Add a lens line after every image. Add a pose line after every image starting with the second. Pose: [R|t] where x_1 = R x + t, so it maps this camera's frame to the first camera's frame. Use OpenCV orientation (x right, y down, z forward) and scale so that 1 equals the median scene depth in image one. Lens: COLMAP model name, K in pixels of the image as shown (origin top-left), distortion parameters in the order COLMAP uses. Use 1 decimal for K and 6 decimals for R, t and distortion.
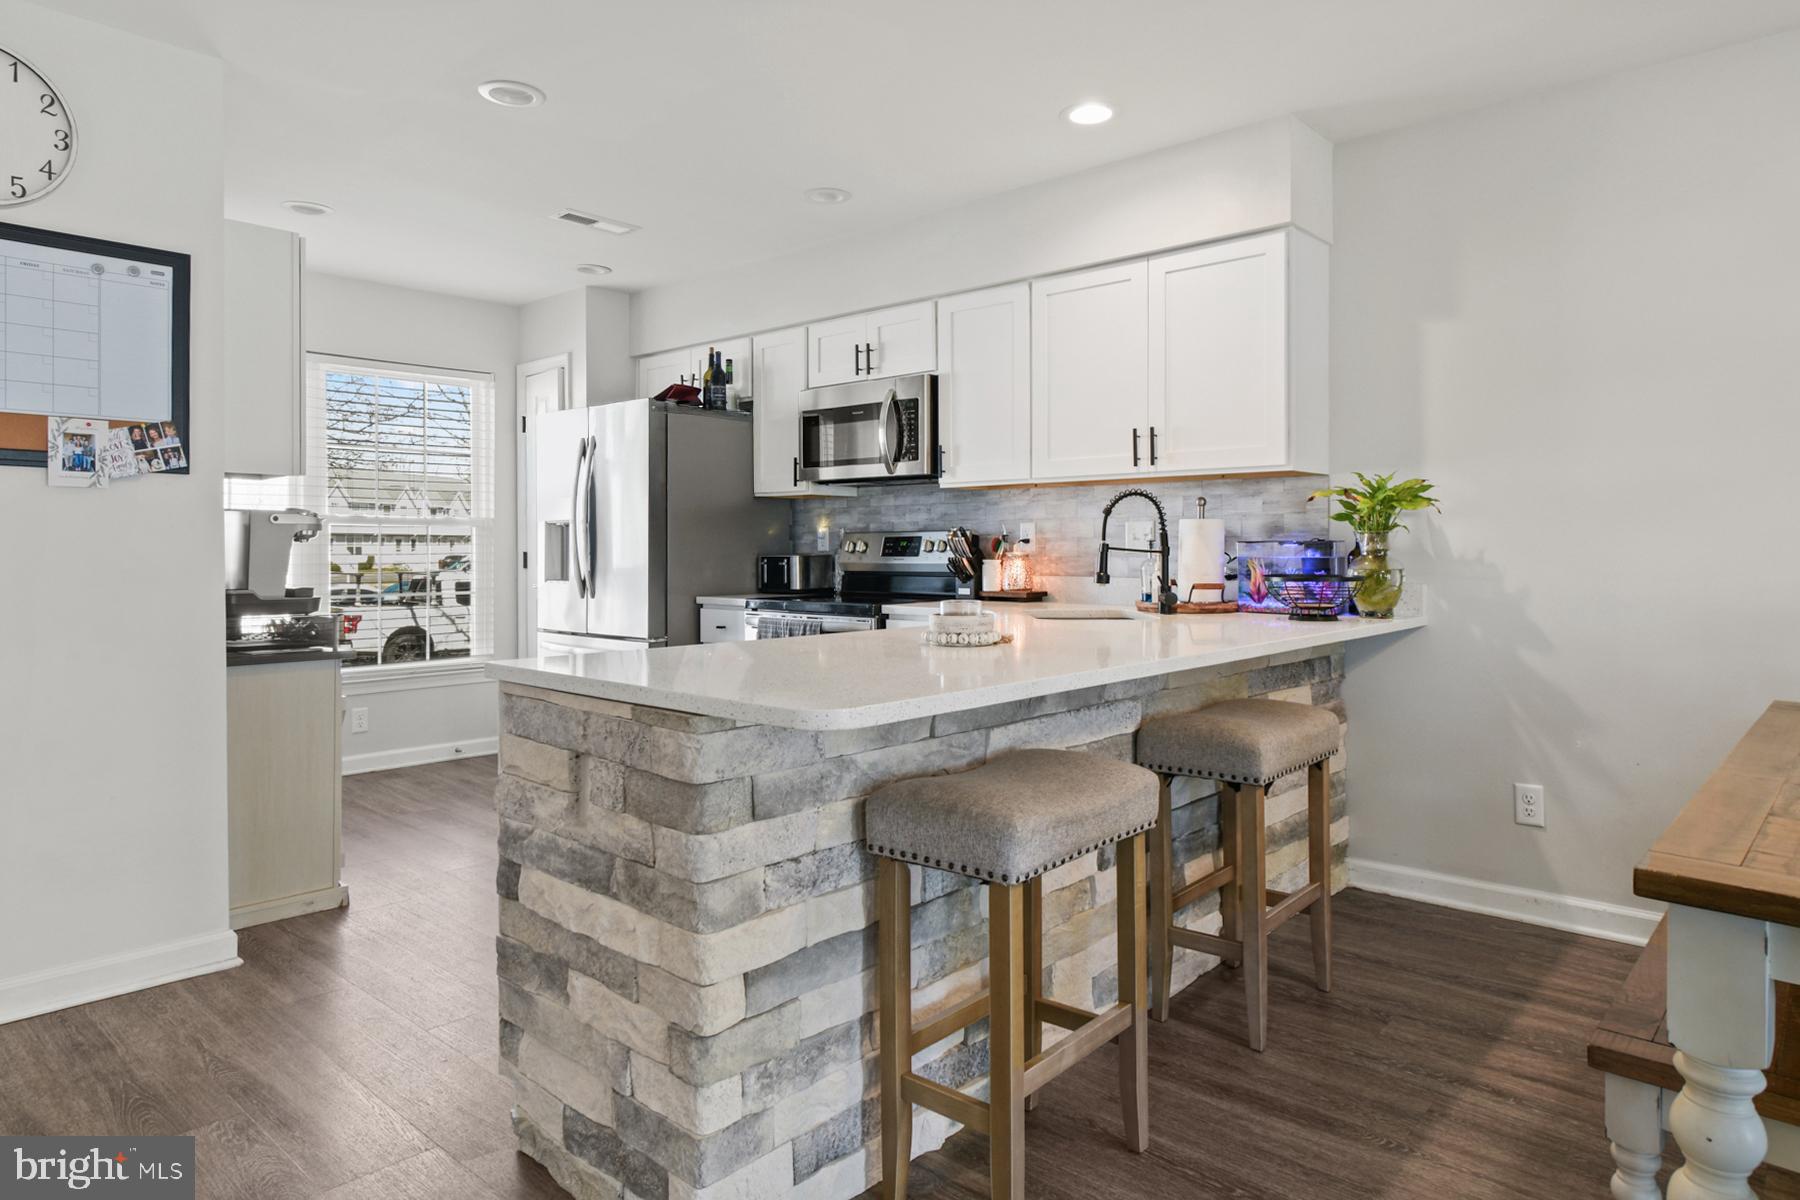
lens RADIAL K [[1121.9, 0, 884.9], [0, 1121.9, 523.9], [0, 0, 1]] dist [-0.003055, 0.005737]
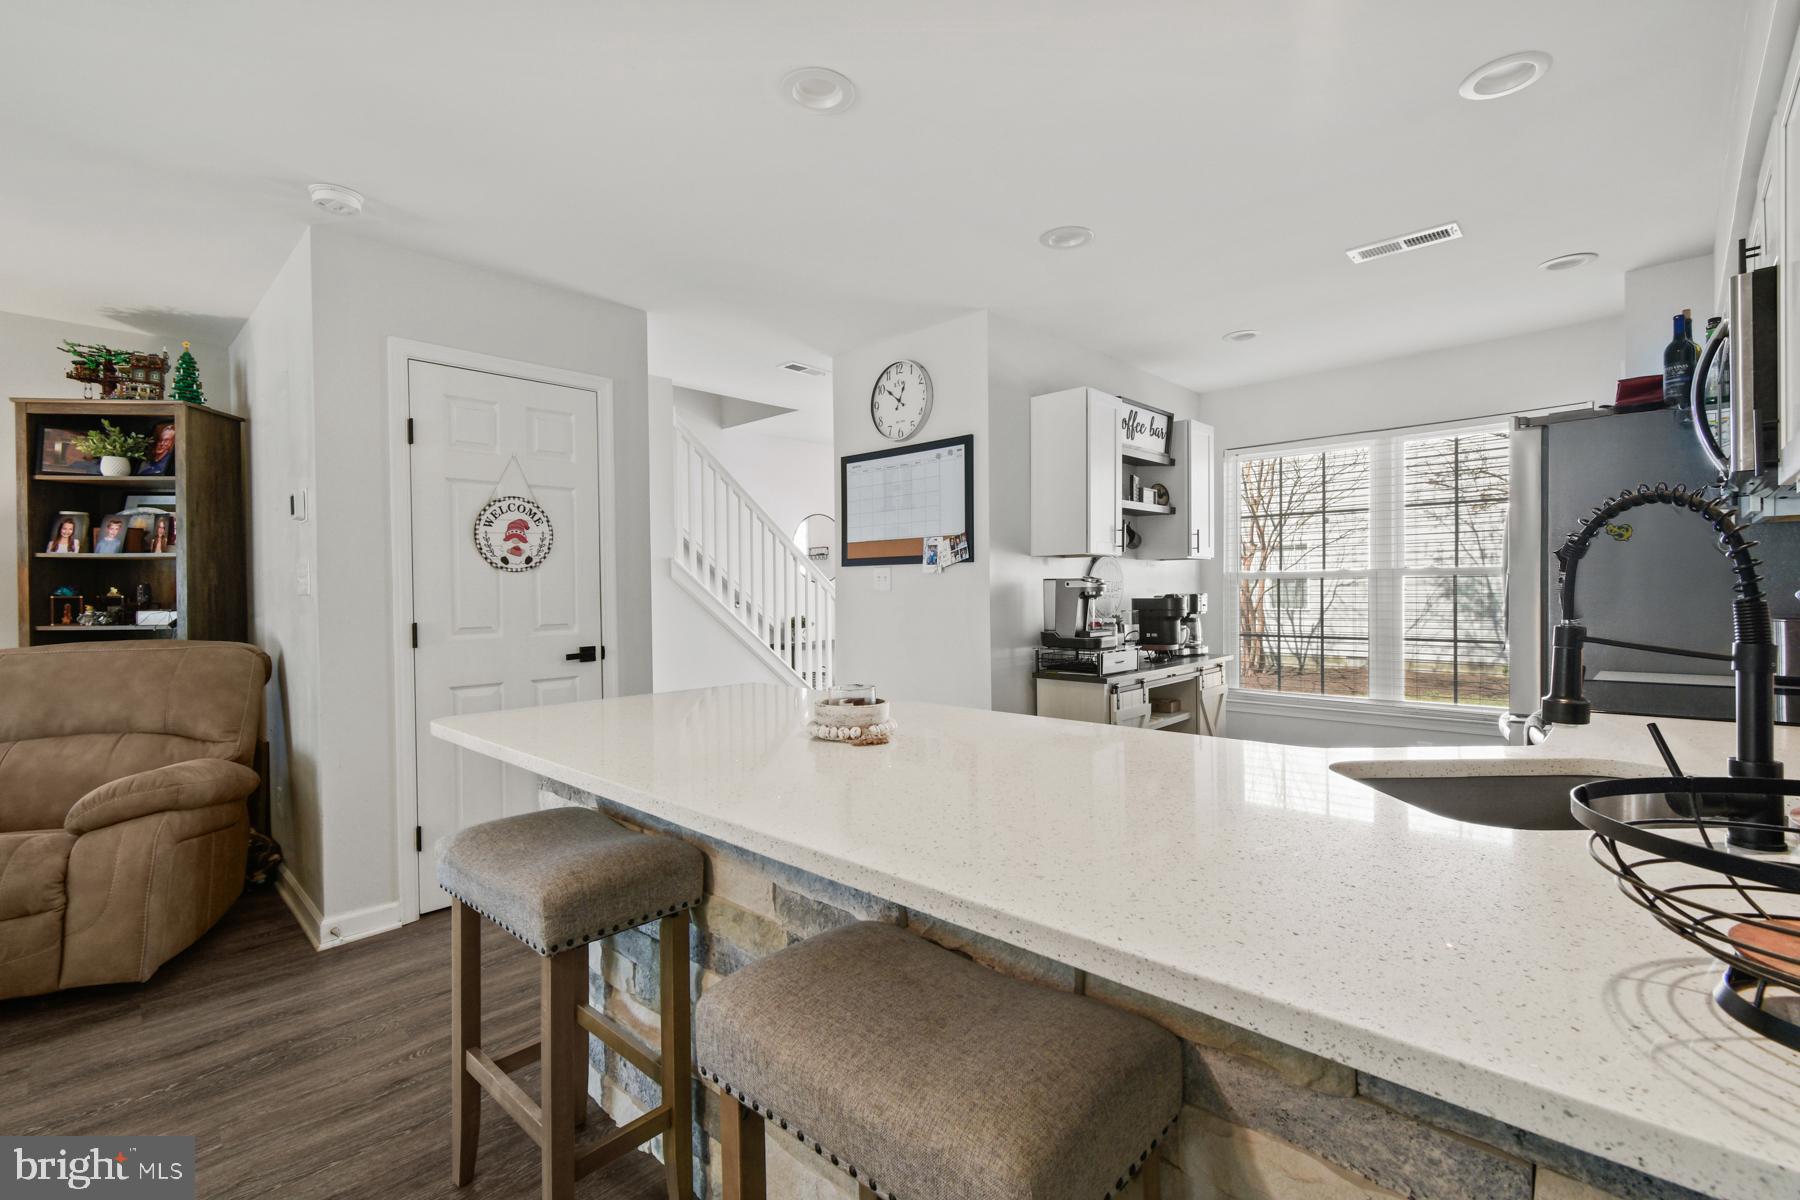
lens RADIAL K [[797.7, 0, 921.5], [0, 797.7, 595.9], [0, 0, 1]] dist [0.005111, -0.000388]
pose [[-0.004284, 0.008858, -0.999952, 0.496403], [0.034276, 0.999374, 0.008706, -0.004588], [0.999403, -0.034237, -0.004585, 0.755297]]
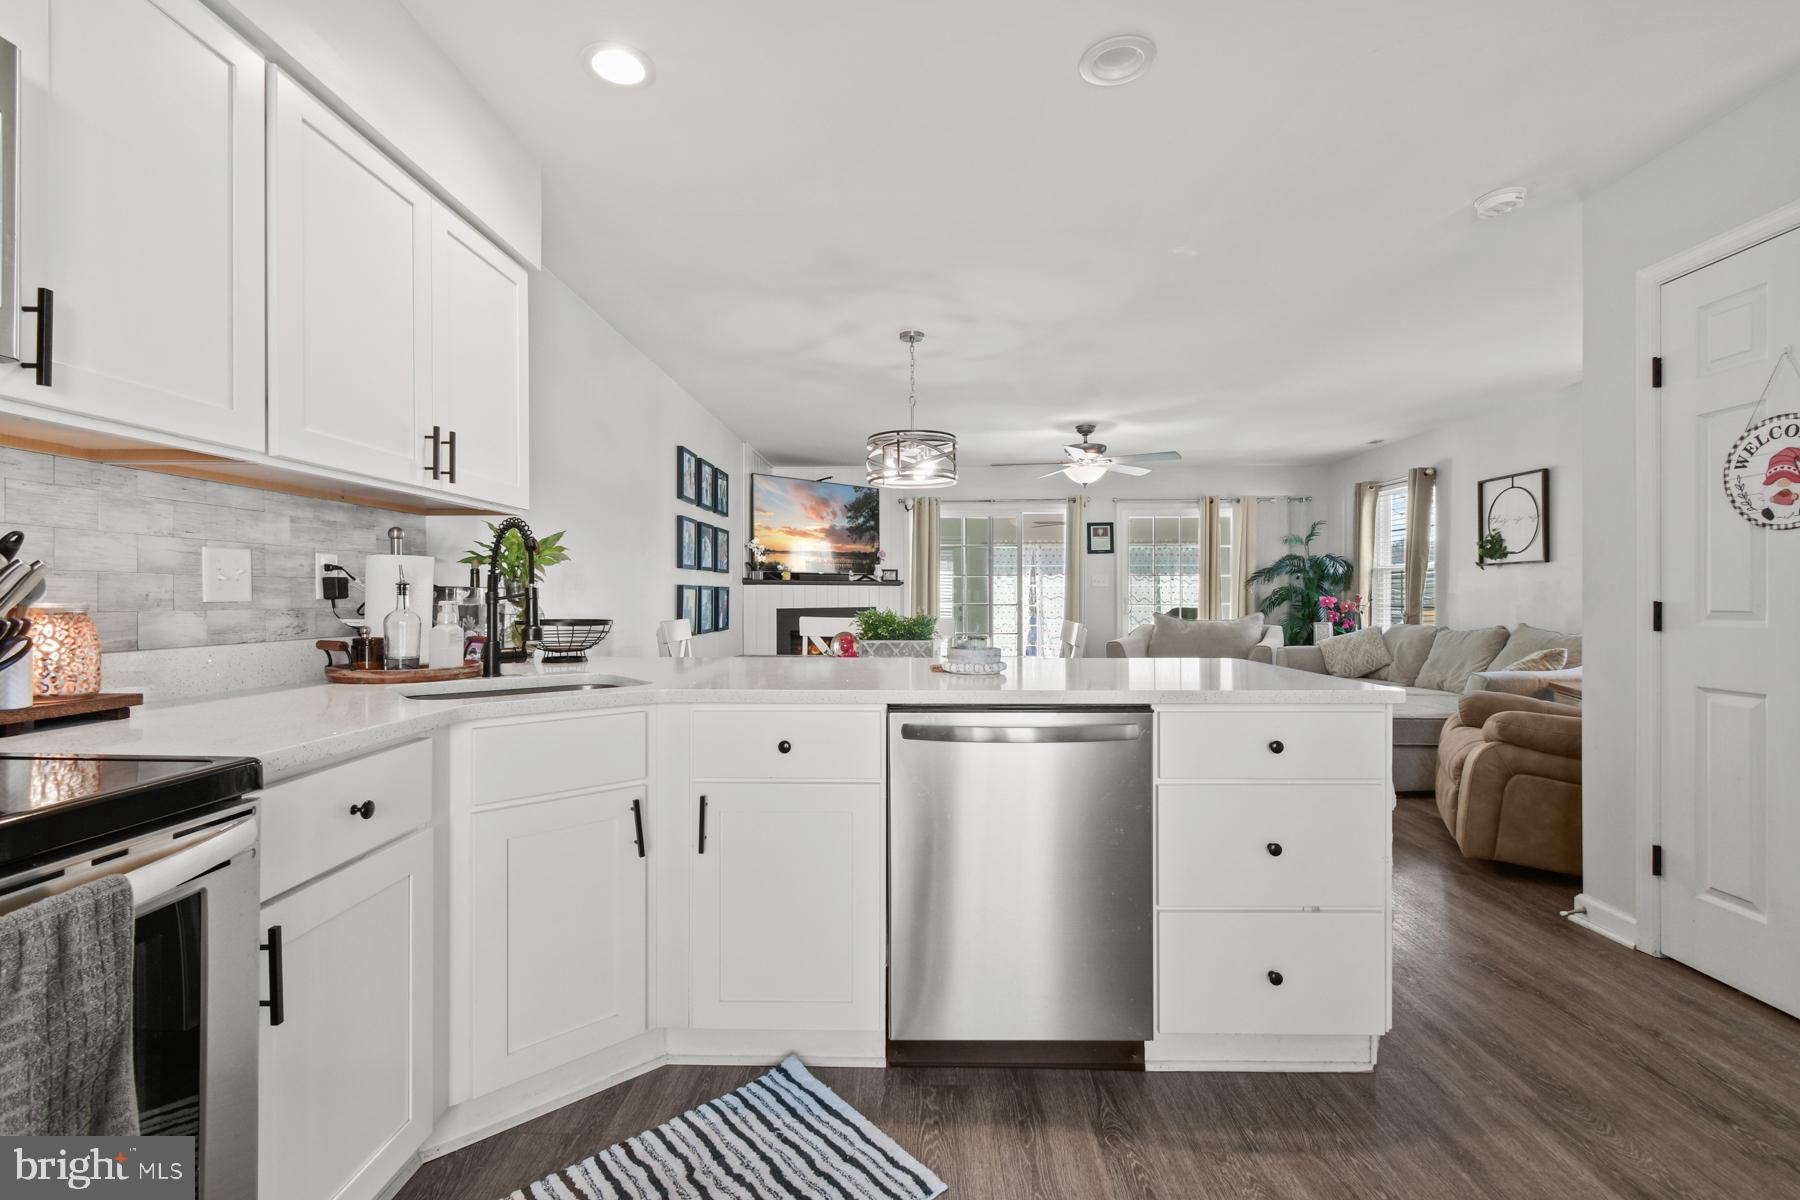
lens RADIAL K [[797.7, 0, 903.3], [0, 797.7, 596.0], [0, 0, 1]] dist [0.005111, -0.000388]
pose [[-0.668619, 0.000656, 0.743605, -0.367150], [-0.015328, 0.999775, -0.014665, 0.026839], [-0.743448, -0.021204, -0.668458, 1.155131]]
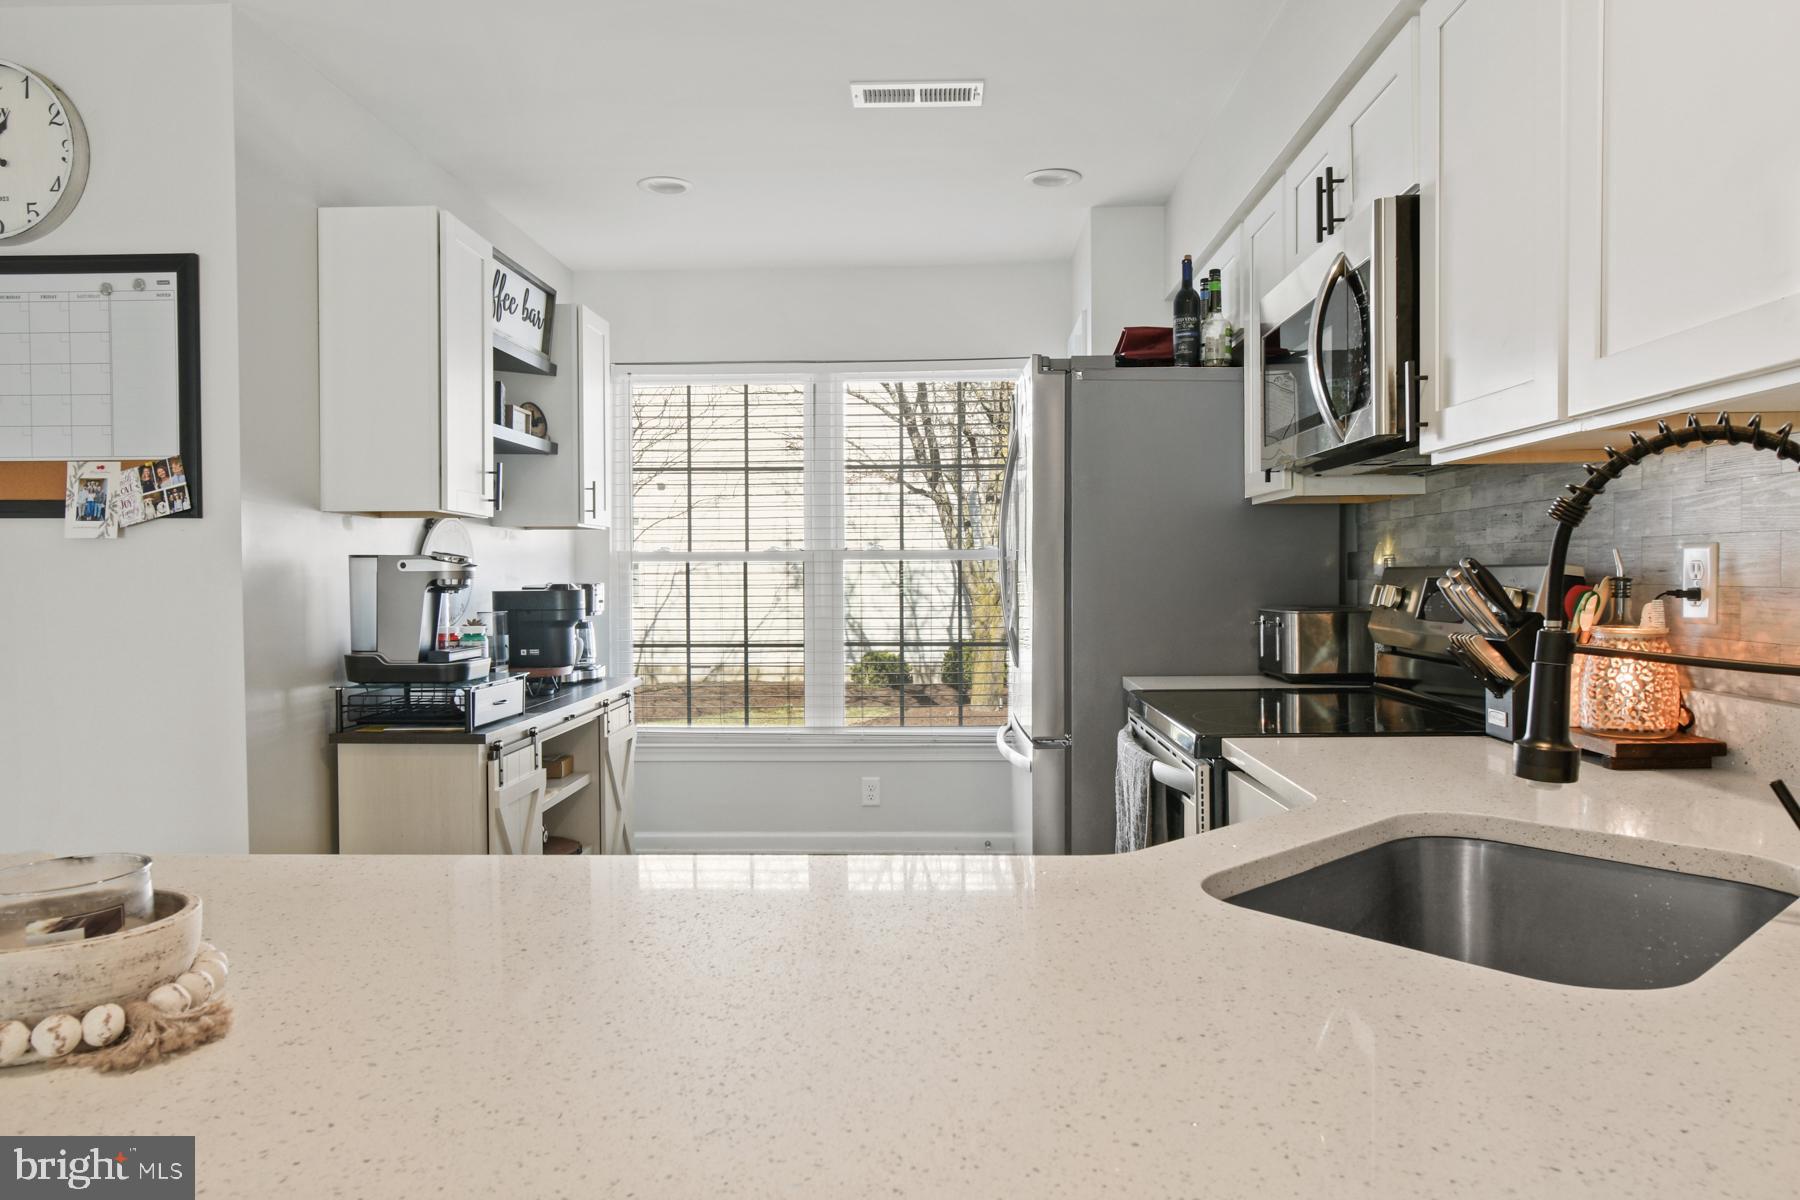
lens RADIAL K [[1121.9, 0, 892.5], [0, 1121.9, 600.5], [0, 0, 1]] dist [-0.003055, 0.005737]
pose [[0.643620, 0.017188, -0.765153, 0.291808], [0.022278, 0.998903, 0.041178, -0.004373], [0.765021, -0.043549, 0.642531, 0.697480]]
